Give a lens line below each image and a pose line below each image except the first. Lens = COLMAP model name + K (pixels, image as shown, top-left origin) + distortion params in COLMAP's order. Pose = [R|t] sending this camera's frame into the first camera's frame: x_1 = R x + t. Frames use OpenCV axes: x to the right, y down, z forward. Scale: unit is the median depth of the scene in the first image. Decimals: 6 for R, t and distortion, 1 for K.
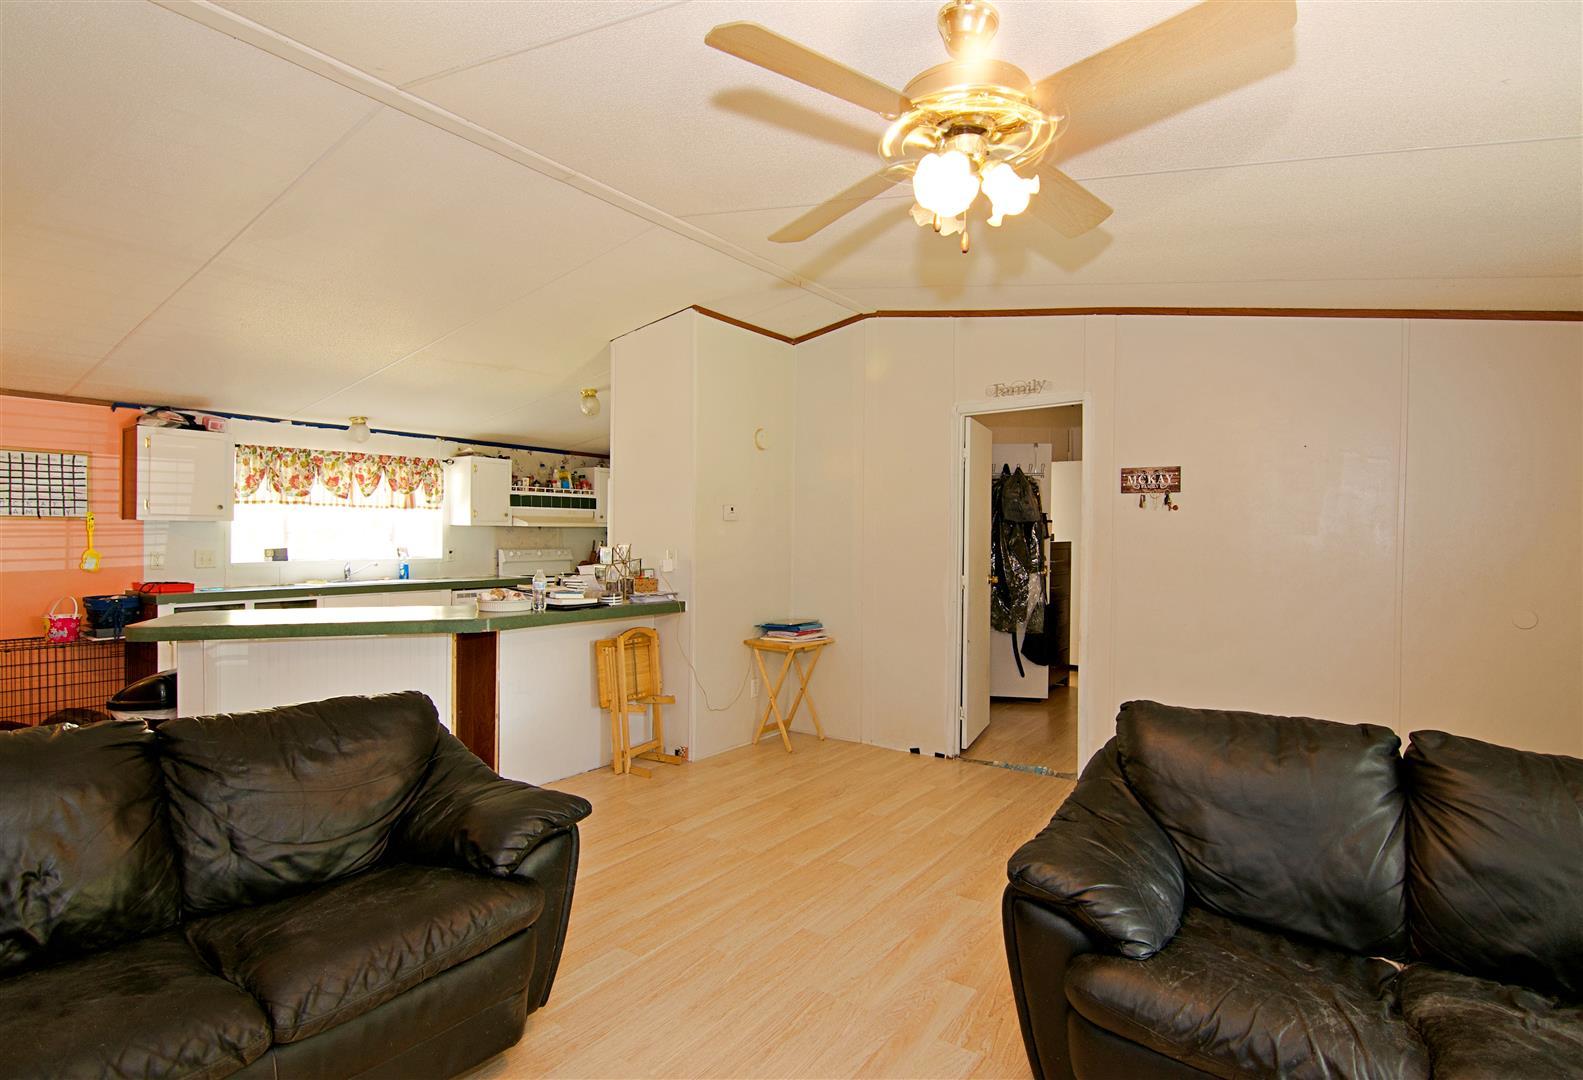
lens RADIAL K [[787.4, 0, 821.3], [0, 787.4, 537.5], [0, 0, 1]] dist [-0.002919, -0.000456]
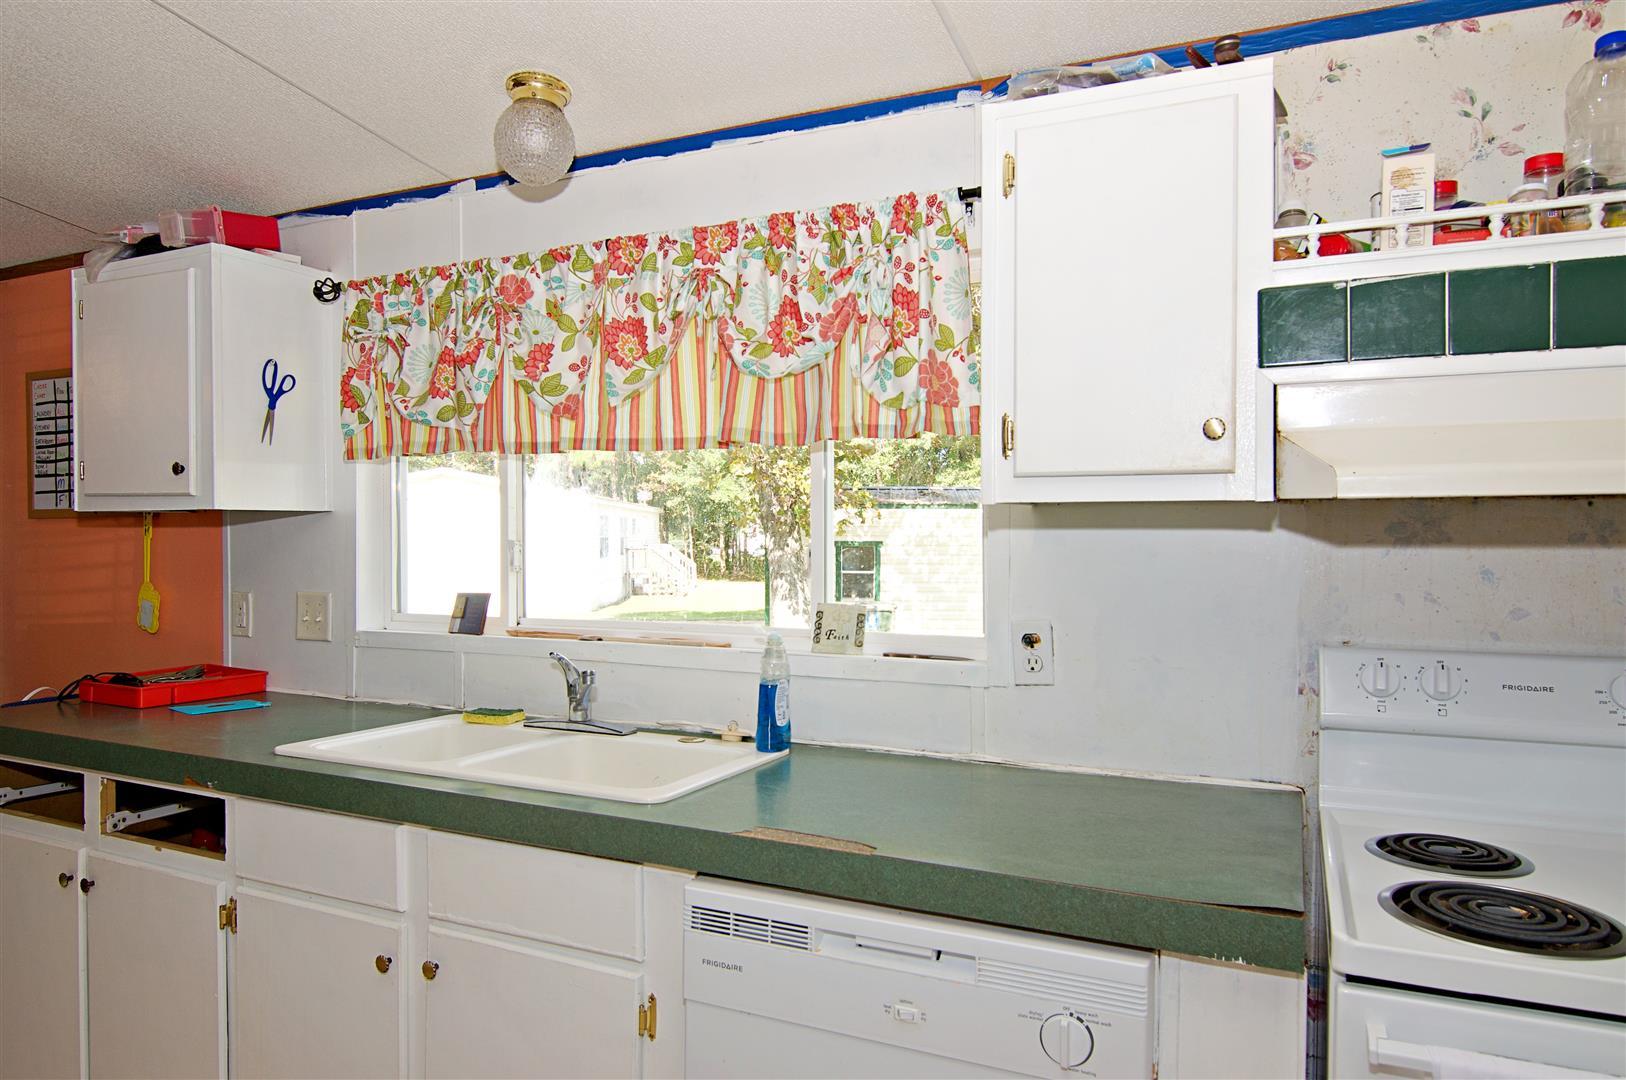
lens RADIAL K [[1025.0, 0, 811.0], [0, 1025.0, 562.4], [0, 0, 1]] dist [-0.007173, -0.001406]
pose [[0.156756, 0.015038, -0.987523, -0.224090], [-0.008266, 0.999869, 0.013914, -0.005104], [0.987603, 0.005982, 0.156859, 0.921170]]
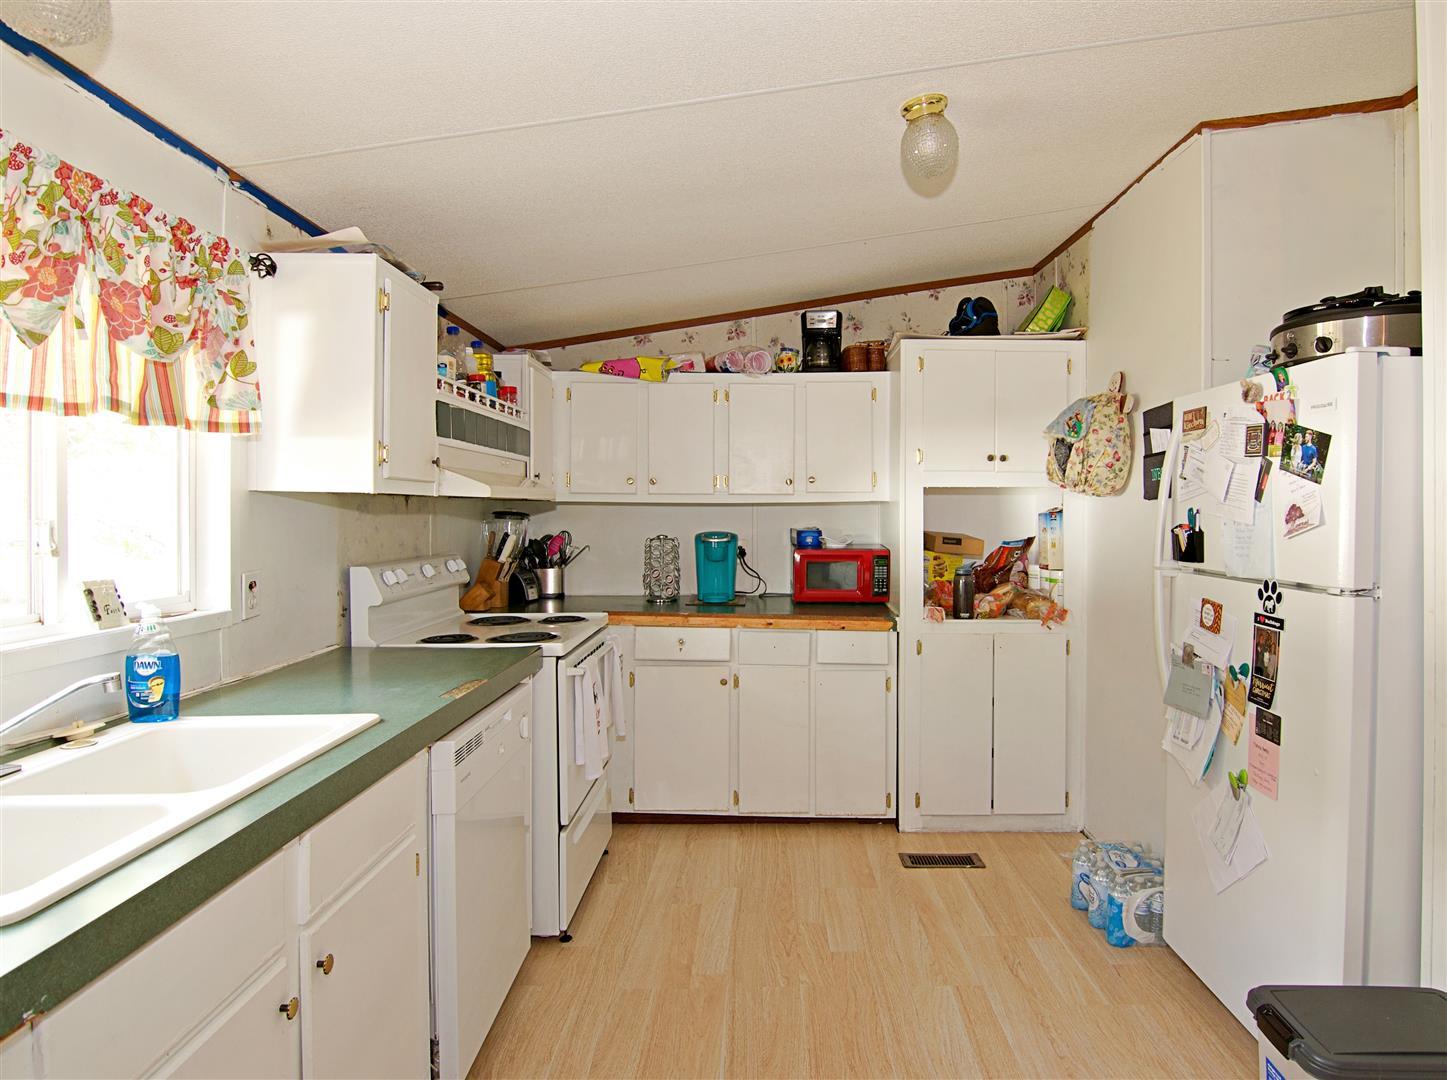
lens RADIAL K [[824.5, 0, 774.2], [0, 824.5, 521.8], [0, 0, 1]] dist [0.001110, -0.010638]
pose [[0.821706, -0.013175, 0.569759, -0.495254], [0.007136, 0.999892, 0.012830, -0.007540], [-0.569866, -0.006477, 0.821712, 0.660592]]
